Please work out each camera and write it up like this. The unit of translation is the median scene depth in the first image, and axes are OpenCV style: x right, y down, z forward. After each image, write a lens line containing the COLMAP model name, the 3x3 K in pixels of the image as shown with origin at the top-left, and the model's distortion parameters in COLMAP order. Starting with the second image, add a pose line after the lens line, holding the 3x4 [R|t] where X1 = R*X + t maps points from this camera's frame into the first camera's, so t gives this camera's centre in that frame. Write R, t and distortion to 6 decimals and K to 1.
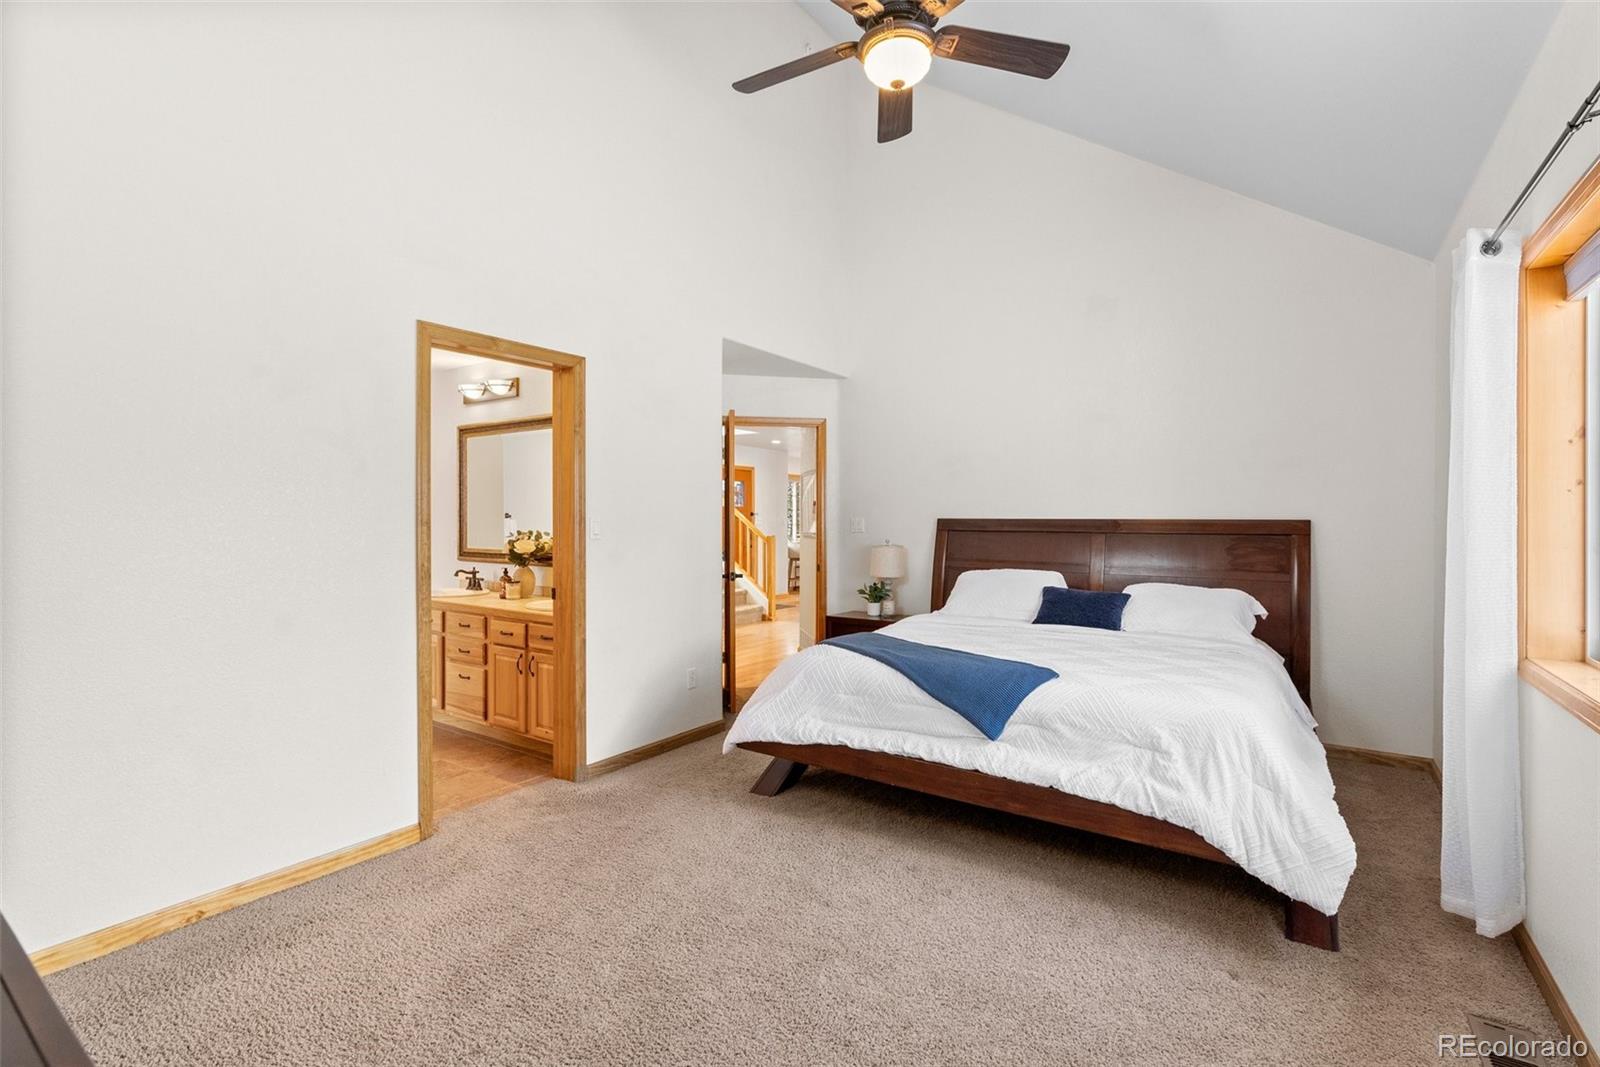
lens RADIAL K [[734.7, 0, 798.7], [0, 734.7, 527.0], [0, 0, 1]] dist [-0.005379, 0.000360]
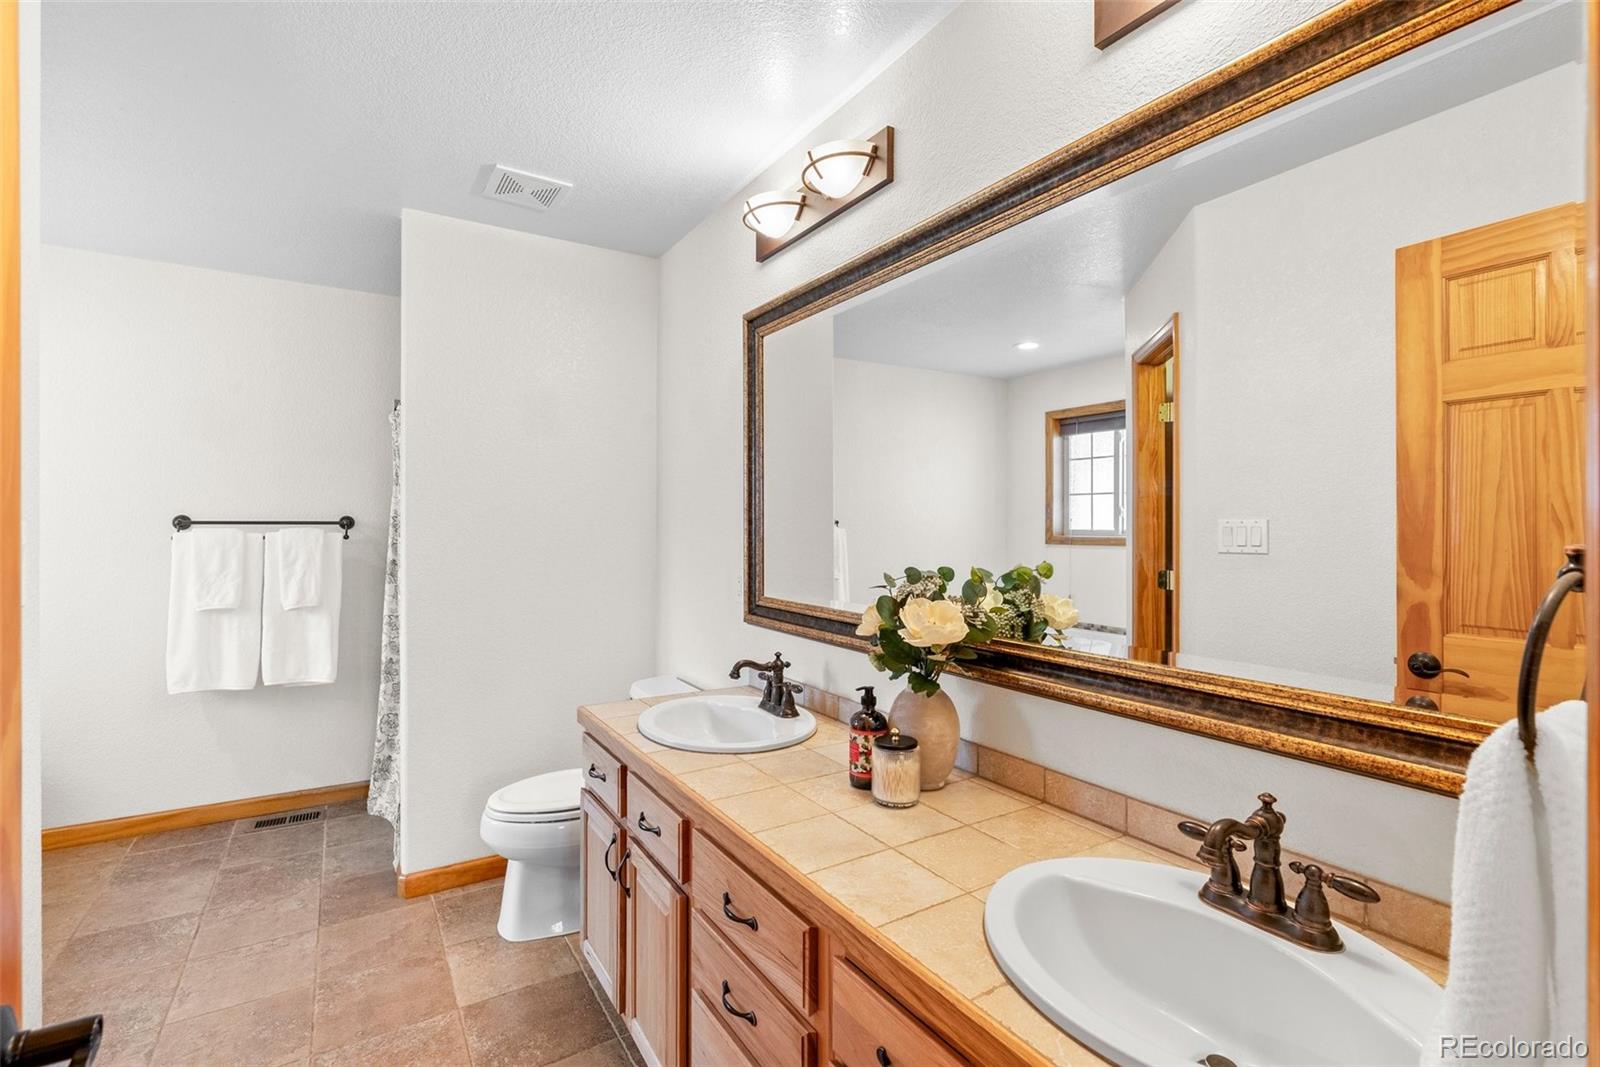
lens RADIAL K [[734.7, 0, 799.6], [0, 734.7, 525.6], [0, 0, 1]] dist [-0.005379, 0.000360]
pose [[0.921284, -0.003228, -0.388878, -0.296353], [0.000278, 0.999971, -0.007642, -0.009560], [0.388891, 0.006932, 0.921258, 0.681520]]
